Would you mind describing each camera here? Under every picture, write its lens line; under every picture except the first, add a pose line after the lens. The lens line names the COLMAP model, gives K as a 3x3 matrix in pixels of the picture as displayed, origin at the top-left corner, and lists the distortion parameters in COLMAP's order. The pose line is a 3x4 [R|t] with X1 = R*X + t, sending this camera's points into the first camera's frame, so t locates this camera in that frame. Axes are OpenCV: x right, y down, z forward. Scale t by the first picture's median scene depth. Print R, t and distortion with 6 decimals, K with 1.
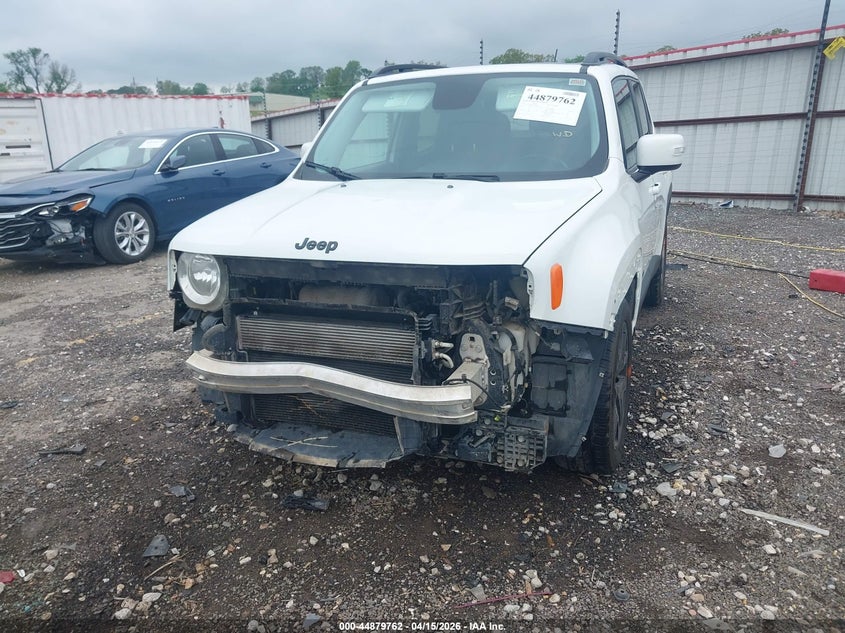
lens RADIAL K [[605.1, 0, 422.5], [0, 605.1, 316.5], [0, 0, 1]] dist [0.010383, 0.000345]
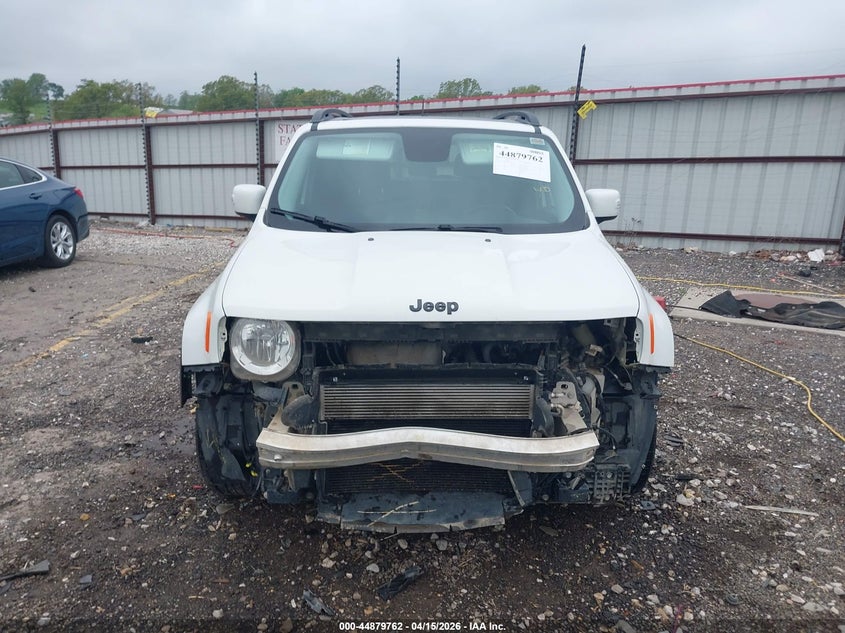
lens RADIAL K [[605.1, 0, 422.5], [0, 605.1, 316.5], [0, 0, 1]] dist [0.010383, 0.000345]
pose [[0.935934, -0.054792, 0.347887, -0.467817], [0.072147, 0.996703, -0.037120, -0.058125], [-0.344706, 0.059841, 0.936801, 0.076651]]
